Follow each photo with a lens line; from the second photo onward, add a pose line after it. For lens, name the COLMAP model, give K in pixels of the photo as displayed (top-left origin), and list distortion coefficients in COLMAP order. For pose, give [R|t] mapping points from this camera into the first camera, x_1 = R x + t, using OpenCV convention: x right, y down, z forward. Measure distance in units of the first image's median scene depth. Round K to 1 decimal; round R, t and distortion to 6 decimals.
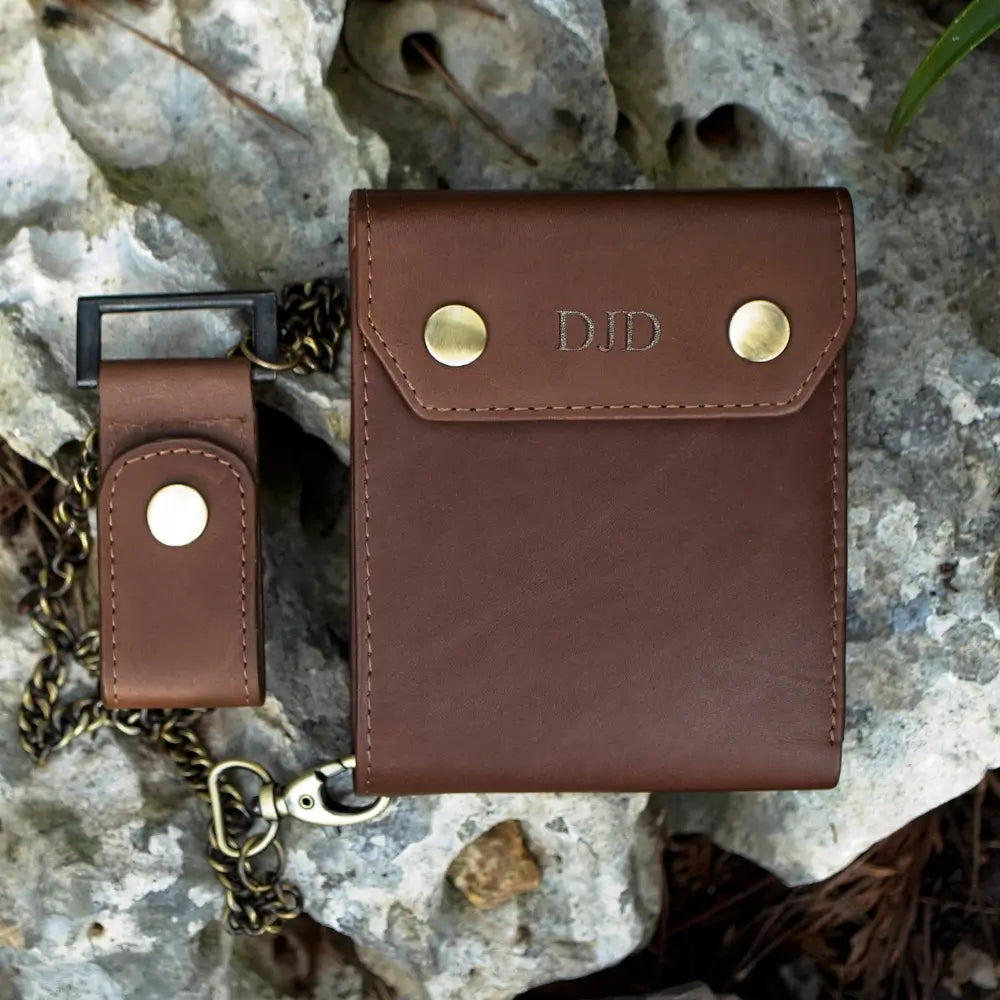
lens RADIAL K [[3722.9, 0, 362.0], [0, 3722.9, 476.3], [0, 0, 1]] dist [-0.144474, 0.437855]
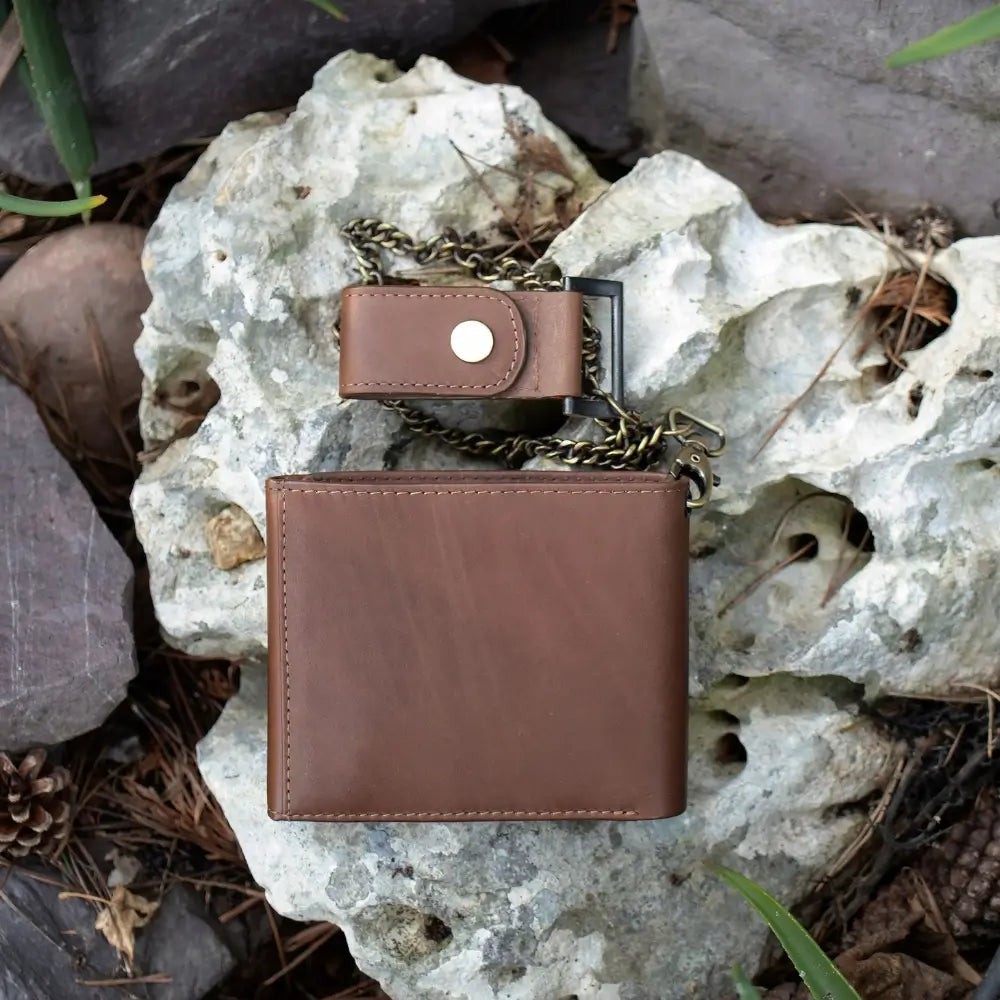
lens RADIAL K [[2934.1, 0, 502.7], [0, 2934.1, 453.3], [0, 0, 1]] dist [-0.143468, 0.431696]
pose [[-0.103410, 0.993965, -0.036609, 0.034160], [-0.994603, -0.103650, -0.004713, 0.010909], [-0.008479, 0.035924, 0.999319, -0.131778]]
